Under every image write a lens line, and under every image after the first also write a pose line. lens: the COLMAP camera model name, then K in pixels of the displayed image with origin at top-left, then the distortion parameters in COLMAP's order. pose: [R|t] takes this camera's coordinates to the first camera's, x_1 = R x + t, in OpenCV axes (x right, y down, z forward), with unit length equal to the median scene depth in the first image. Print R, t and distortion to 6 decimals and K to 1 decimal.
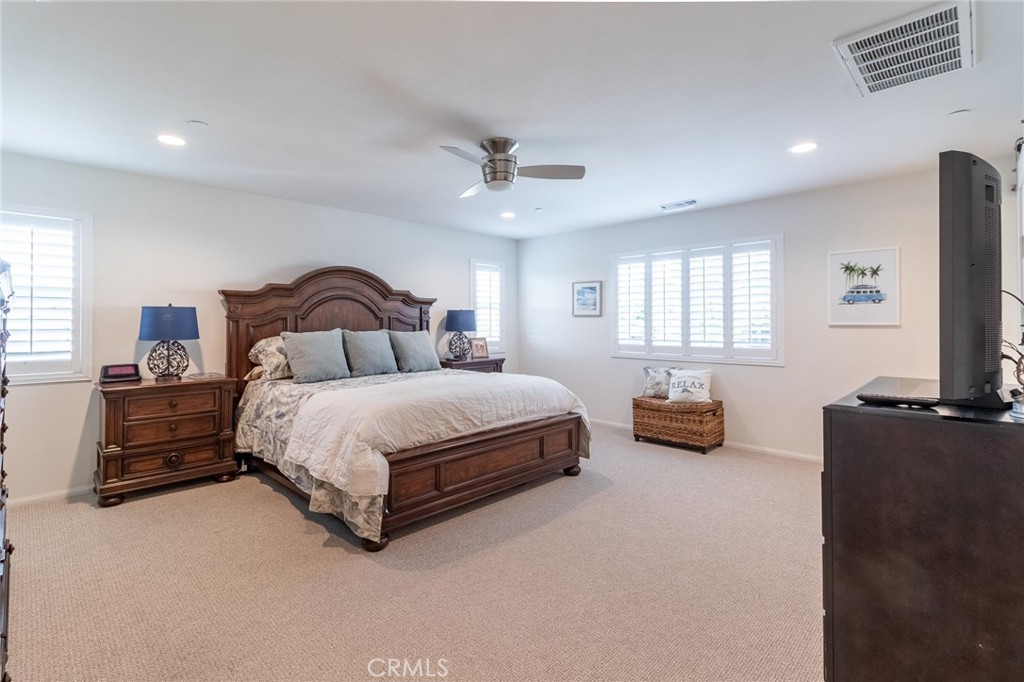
lens RADIAL K [[480.8, 0, 507.8], [0, 480.8, 321.4], [0, 0, 1]] dist [-0.000231, -0.000110]
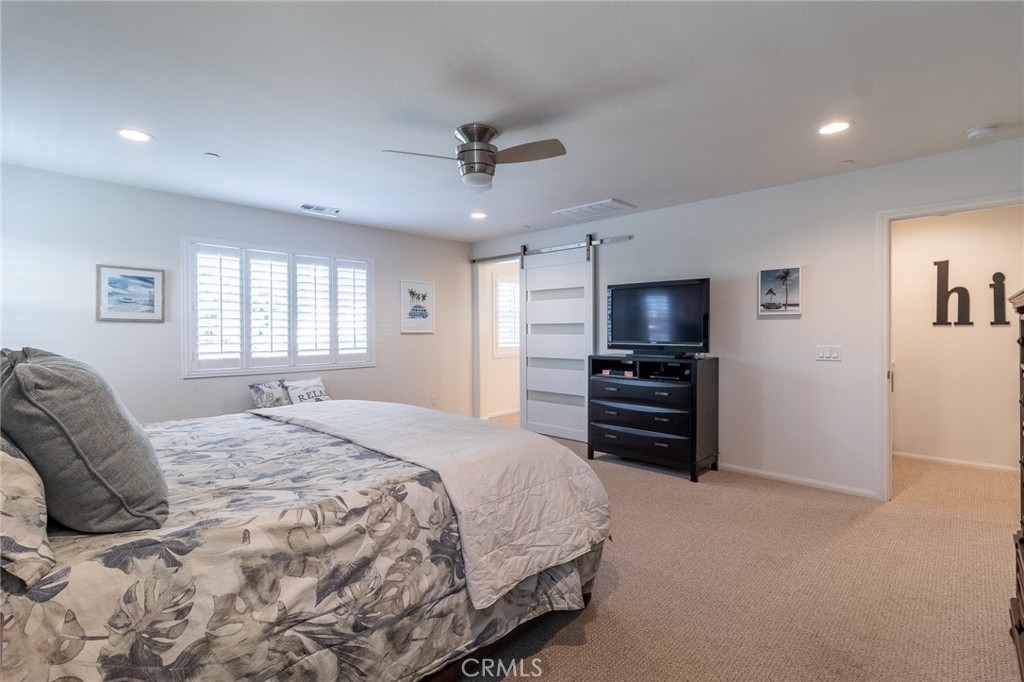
lens RADIAL K [[473.8, 0, 510.4], [0, 473.8, 336.1], [0, 0, 1]] dist [-0.001048, -0.000172]
pose [[-0.023492, -0.009016, 0.999683, -0.703665], [-0.000567, 0.999959, 0.009005, 0.004905], [-0.999724, -0.000355, -0.023496, 0.736021]]
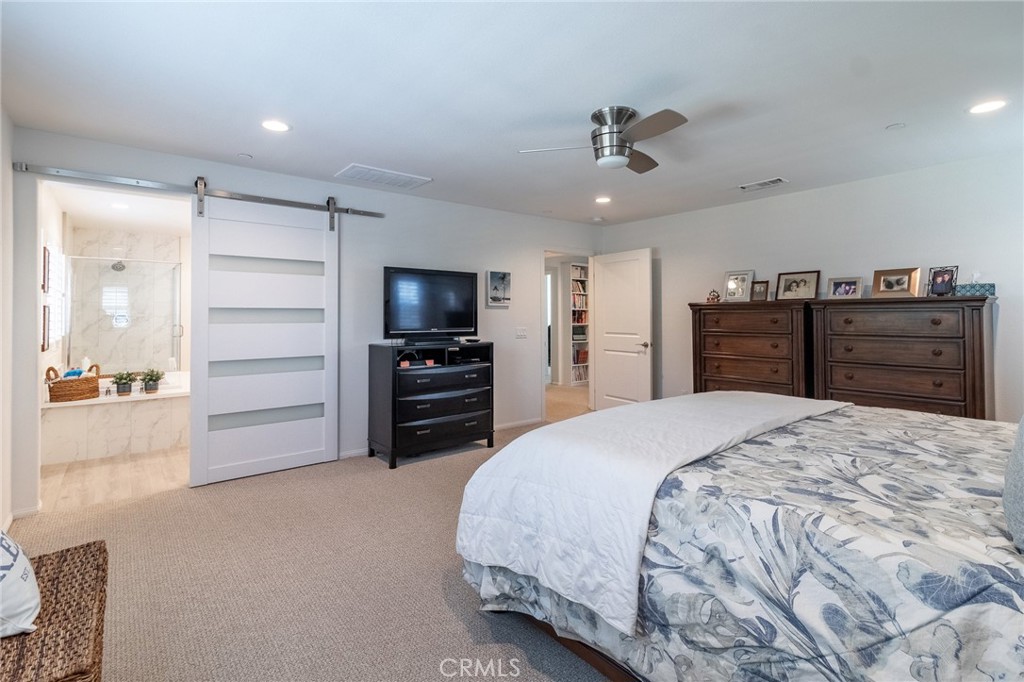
lens RADIAL K [[474.0, 0, 515.7], [0, 474.0, 308.5], [0, 0, 1]] dist [0.002977, 0.000201]
pose [[-0.993468, 0.007941, 0.113837, 0.046367], [0.005771, 0.999796, -0.019375, 0.002986], [-0.113967, -0.018592, -0.993311, 1.442169]]
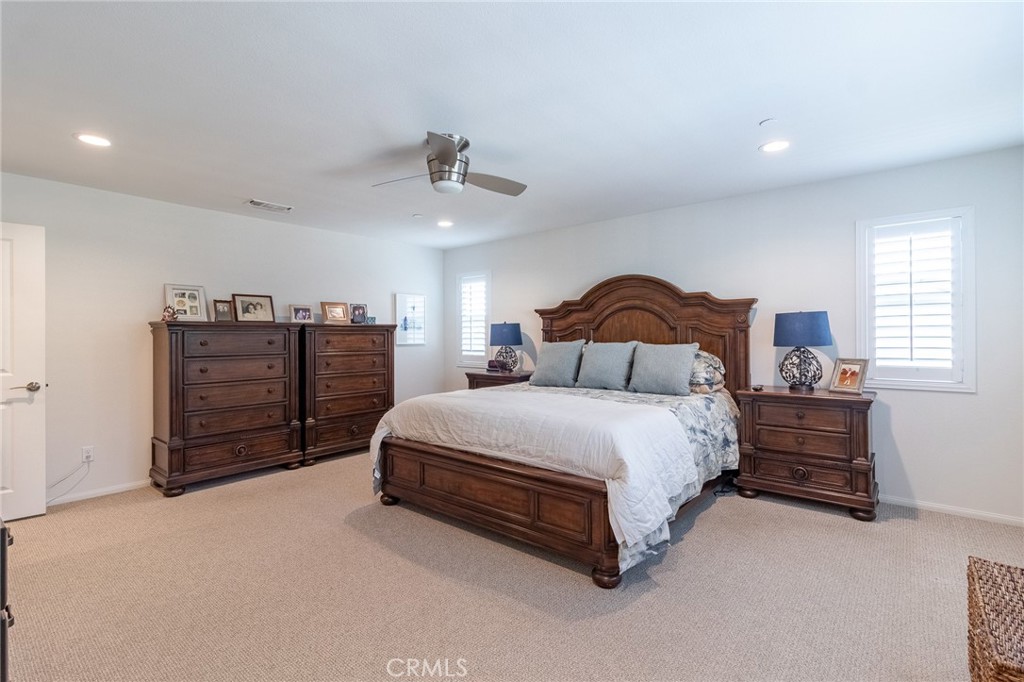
lens RADIAL K [[486.6, 0, 513.4], [0, 486.6, 335.4], [0, 0, 1]] dist [0.000981, -0.000150]
pose [[0.068361, 0.001945, -0.997659, 0.718537], [0.010851, 0.999938, 0.002693, 0.001179], [0.997602, -0.011009, 0.068335, 0.820140]]
